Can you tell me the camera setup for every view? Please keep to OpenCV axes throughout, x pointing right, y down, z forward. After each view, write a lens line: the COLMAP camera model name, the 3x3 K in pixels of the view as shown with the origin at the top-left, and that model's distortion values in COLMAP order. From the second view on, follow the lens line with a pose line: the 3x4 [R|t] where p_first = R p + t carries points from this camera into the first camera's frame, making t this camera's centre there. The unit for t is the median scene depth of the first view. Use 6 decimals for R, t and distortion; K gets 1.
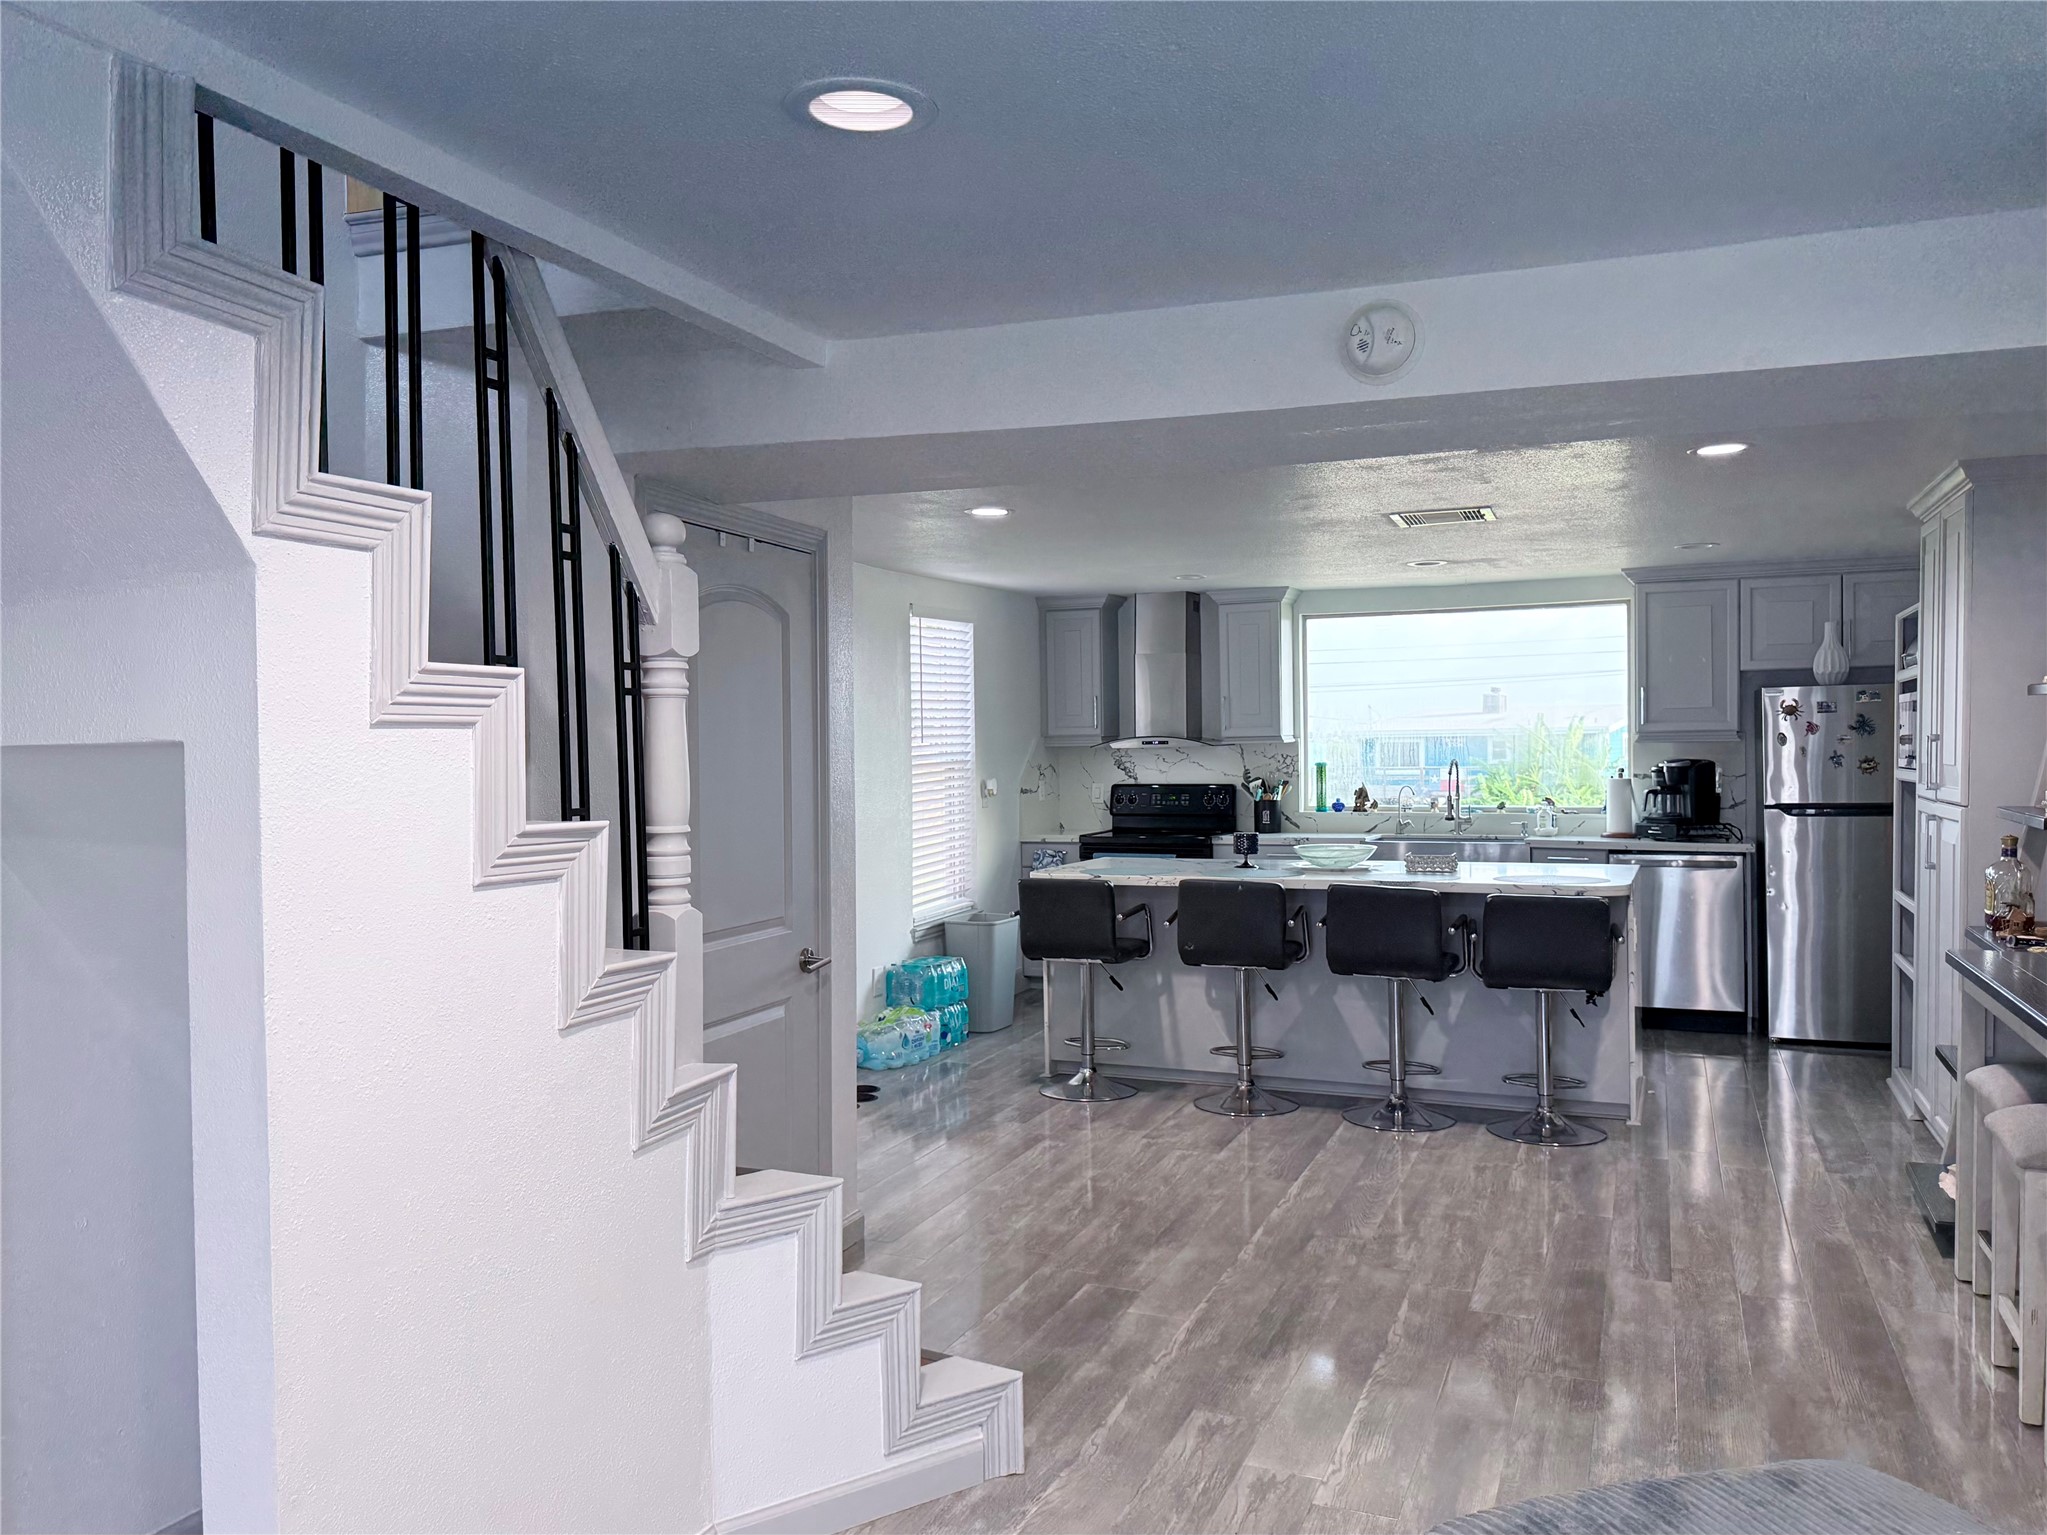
lens RADIAL K [[1443.1, 0, 1023.7], [0, 1443.1, 770.2], [0, 0, 1]] dist [0.002630, -0.002366]
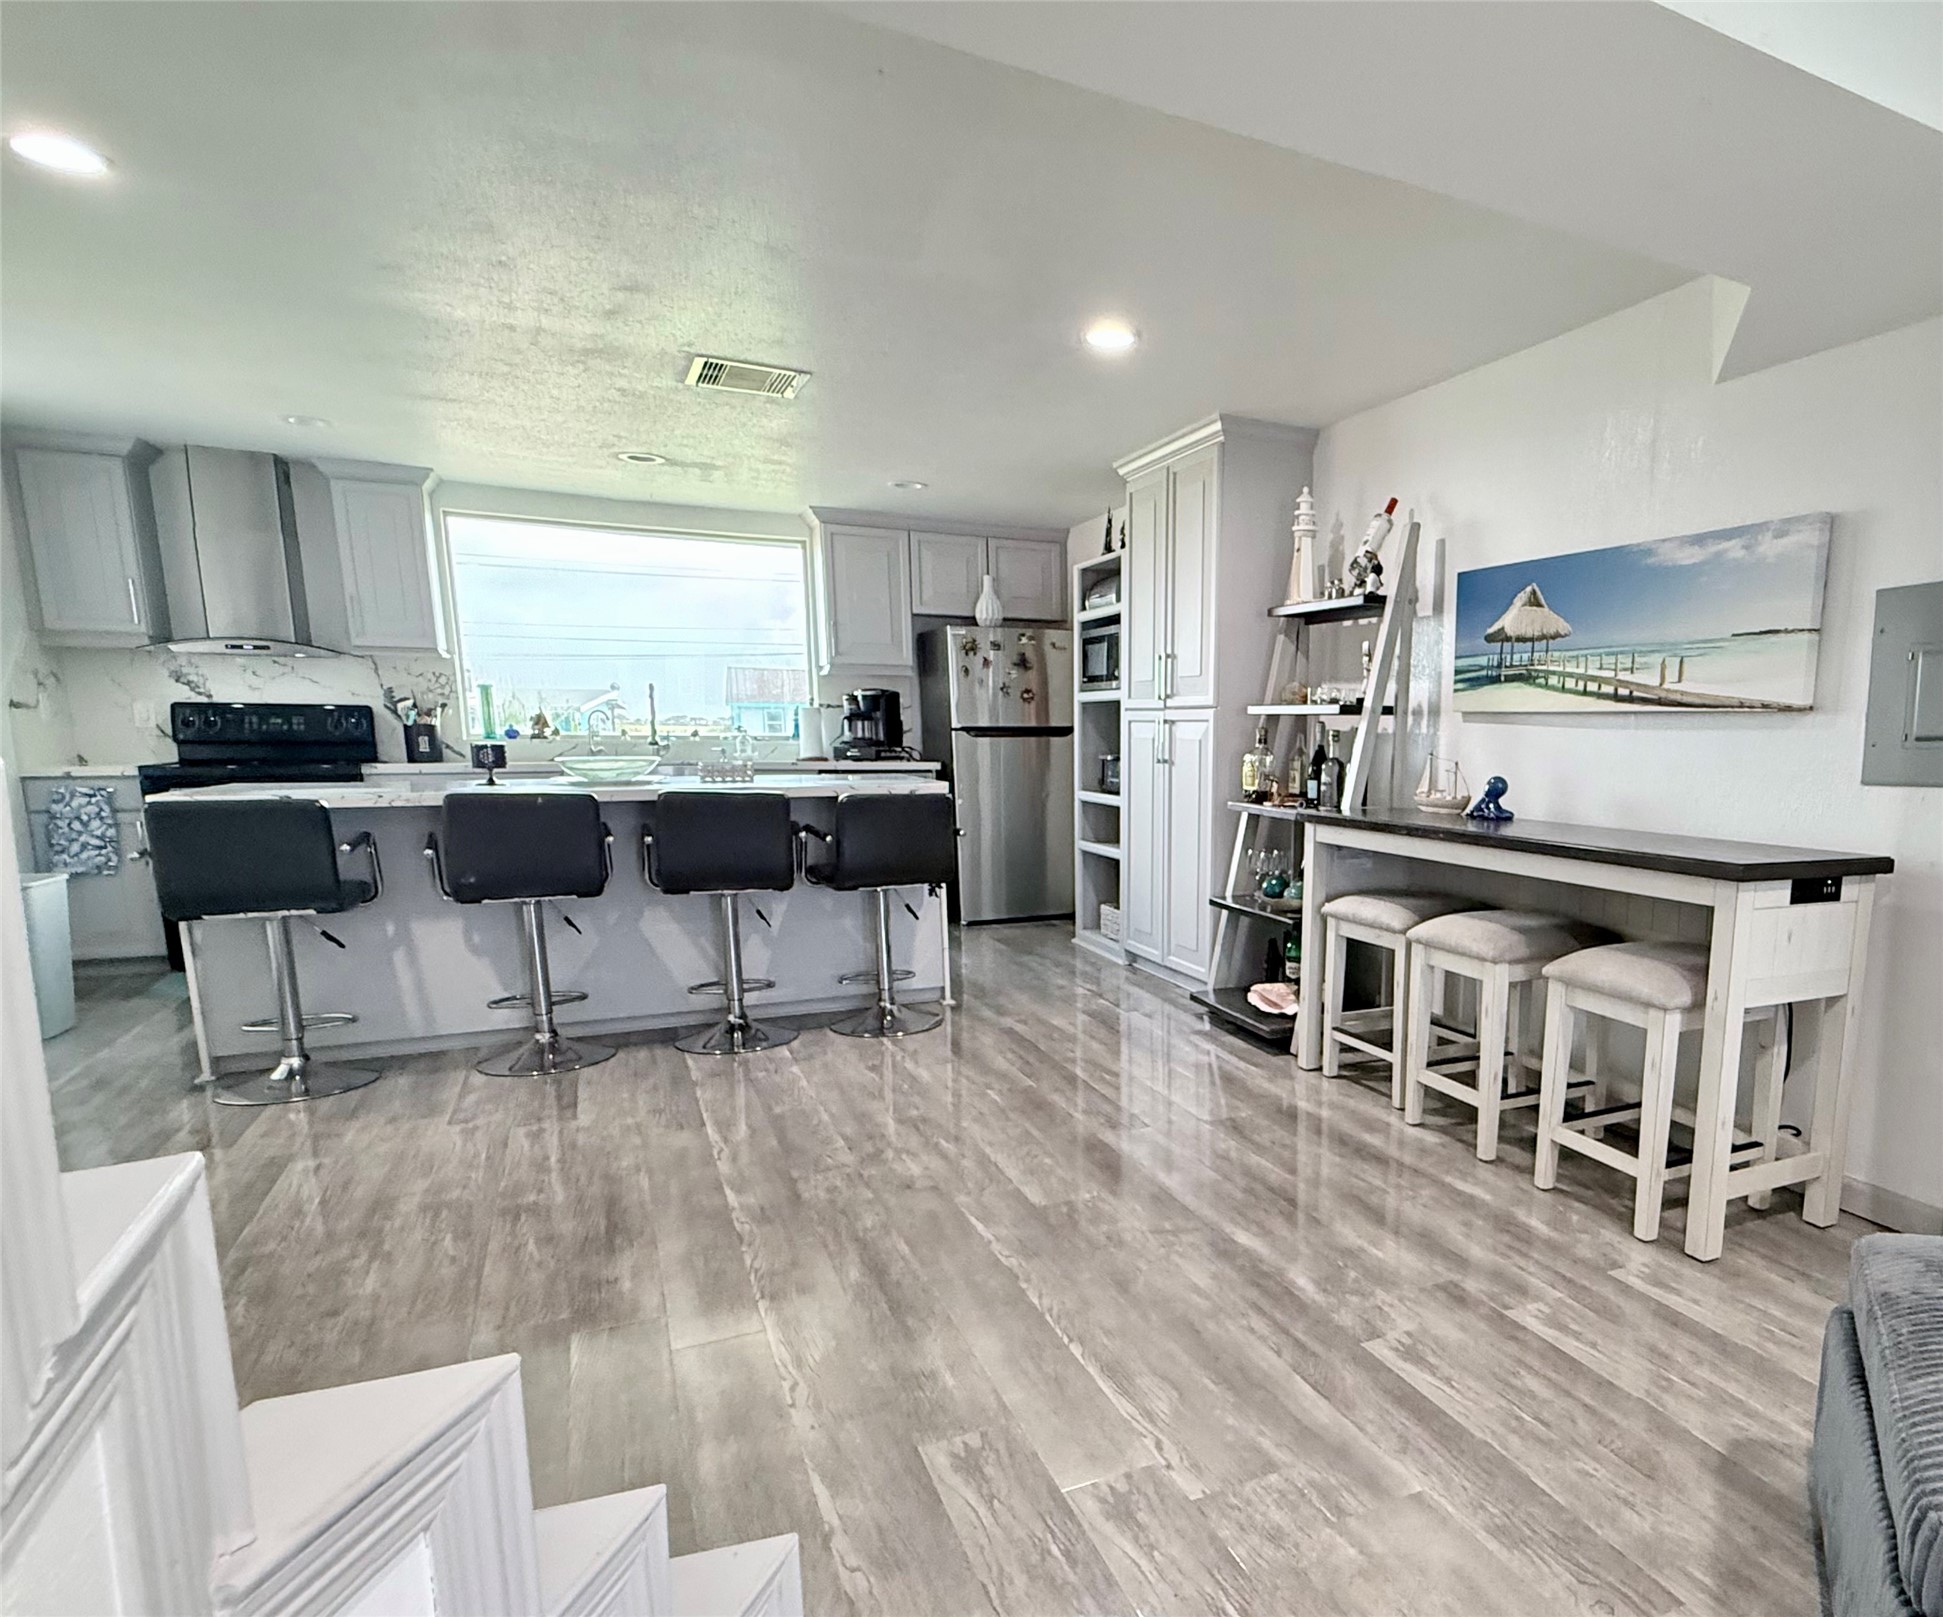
lens RADIAL K [[1142.8, 0, 1202.3], [0, 1142.8, 924.2], [0, 0, 1]] dist [0.013152, -0.002166]
pose [[0.642748, -0.113691, 0.757594, -0.096121], [-0.005557, 0.988208, 0.153014, 0.043808], [-0.766057, -0.102559, 0.634537, 0.263526]]
